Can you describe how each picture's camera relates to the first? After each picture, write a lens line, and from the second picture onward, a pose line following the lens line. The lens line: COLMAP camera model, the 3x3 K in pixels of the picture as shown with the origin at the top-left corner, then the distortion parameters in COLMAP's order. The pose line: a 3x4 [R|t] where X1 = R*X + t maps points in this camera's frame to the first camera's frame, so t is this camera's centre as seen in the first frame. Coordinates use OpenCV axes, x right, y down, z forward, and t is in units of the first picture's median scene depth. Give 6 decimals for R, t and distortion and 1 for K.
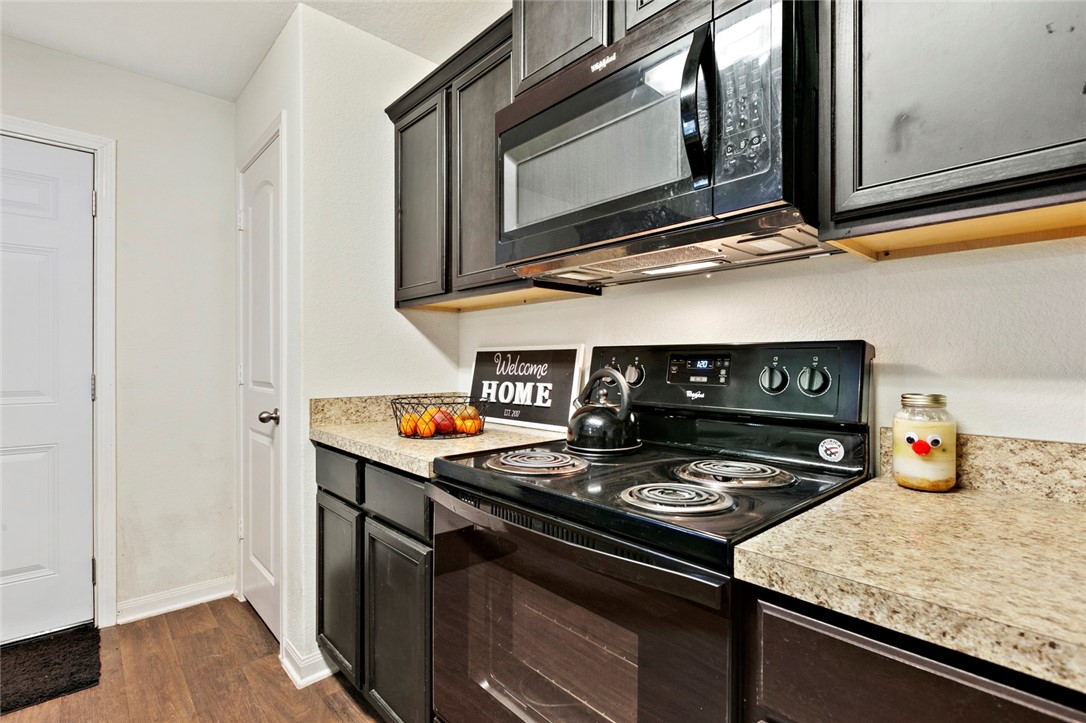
lens RADIAL K [[509.7, 0, 542.3], [0, 509.7, 362.9], [0, 0, 1]] dist [-0.002730, -0.000801]
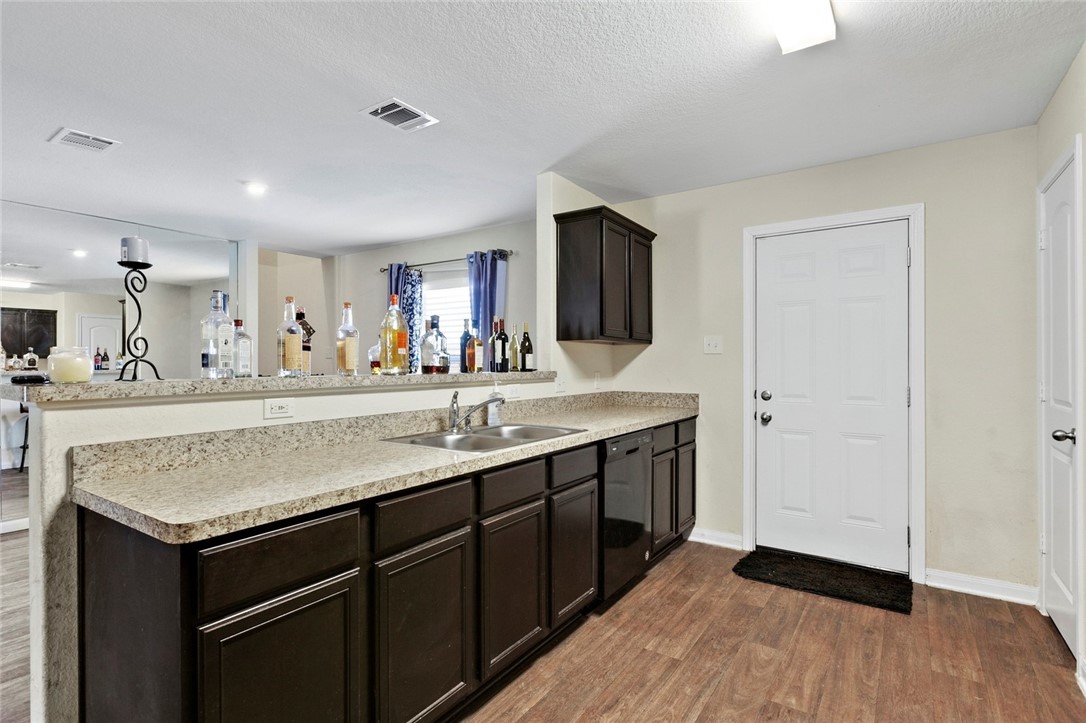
lens RADIAL K [[539.2, 0, 515.8], [0, 539.2, 362.7], [0, 0, 1]] dist [-0.001288, -0.000671]
pose [[0.201110, -0.003066, -0.979564, 0.353346], [-0.000568, 0.999995, -0.003247, -0.043340], [0.979568, 0.001210, 0.201107, -0.350709]]
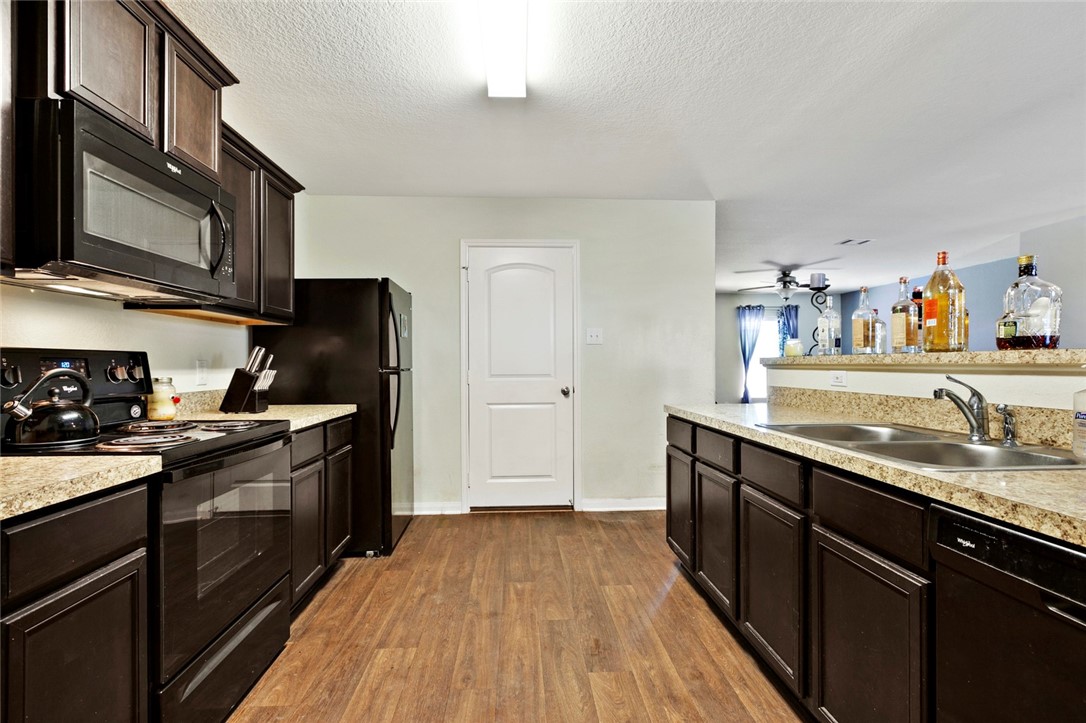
lens RADIAL K [[509.7, 0, 542.3], [0, 509.7, 362.9], [0, 0, 1]] dist [-0.002730, -0.000801]
pose [[-0.773030, 0.006660, 0.634334, -1.665374], [0.014812, 0.999862, 0.007553, -0.004855], [-0.634196, 0.015234, -0.773022, 1.570514]]
